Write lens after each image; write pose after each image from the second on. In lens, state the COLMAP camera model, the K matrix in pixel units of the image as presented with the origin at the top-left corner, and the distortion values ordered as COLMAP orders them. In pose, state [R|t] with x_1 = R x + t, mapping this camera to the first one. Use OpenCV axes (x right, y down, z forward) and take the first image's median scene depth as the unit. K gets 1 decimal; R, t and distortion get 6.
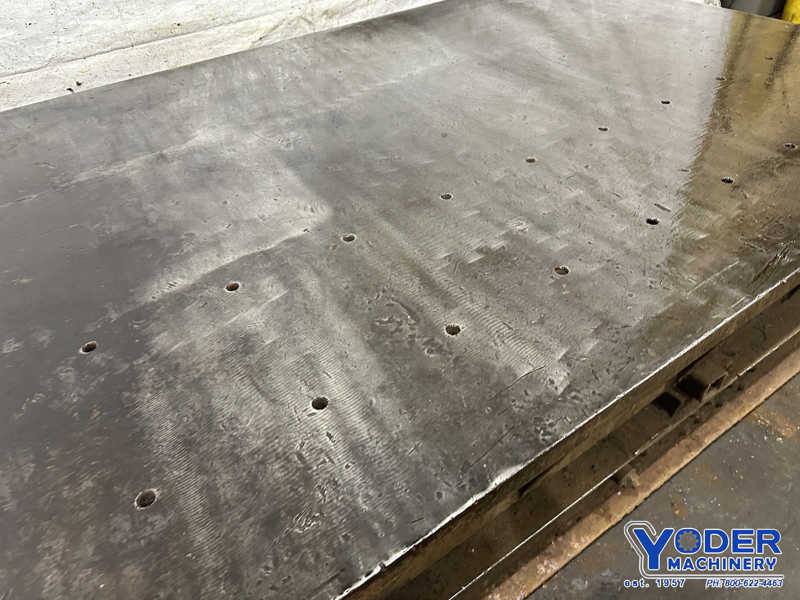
lens RADIAL K [[556.2, 0, 395.0], [0, 556.2, 296.5], [0, 0, 1]] dist [0.050517, -0.063613]
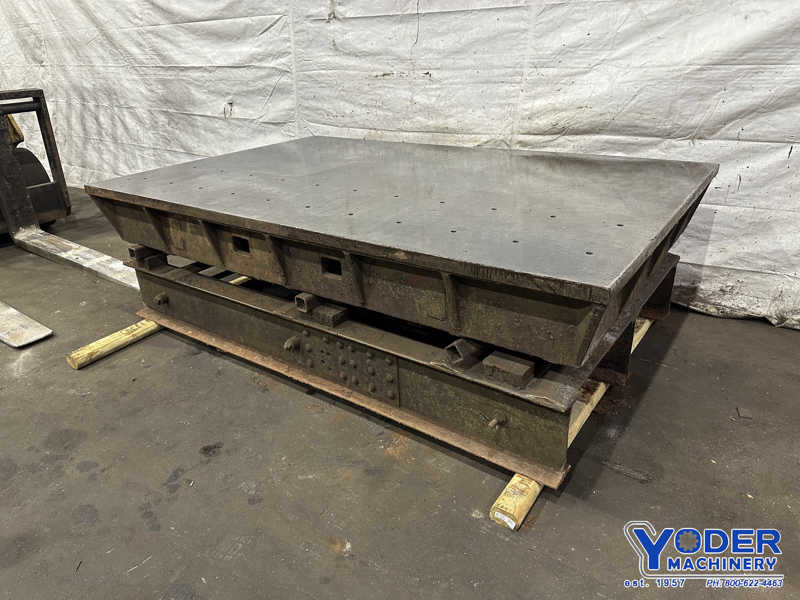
lens RADIAL K [[559.0, 0, 400.0], [0, 559.0, 300.0], [0, 0, 1]] dist [0.051668, -0.071975]
pose [[0.347309, 0.428086, -0.834337, 1.680988], [-0.600286, 0.785032, 0.152908, -0.260298], [0.720439, 0.447735, 0.529624, 0.156246]]
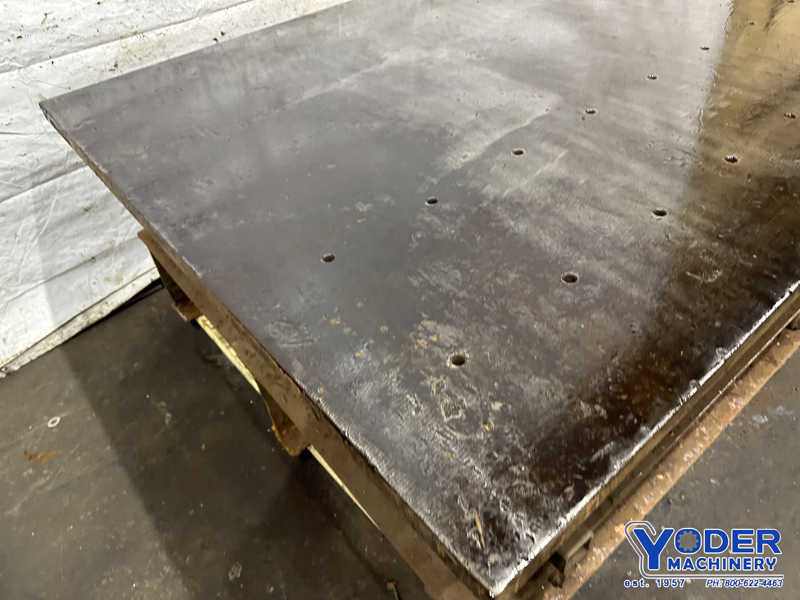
lens RADIAL K [[570.1, 0, 401.0], [0, 570.1, 292.6], [0, 0, 1]] dist [0.002036, -0.004570]
pose [[0.995016, -0.088768, 0.045416, -0.368546], [0.088090, 0.995972, 0.016733, 0.140269], [-0.046719, -0.012649, 0.998828, -0.115951]]
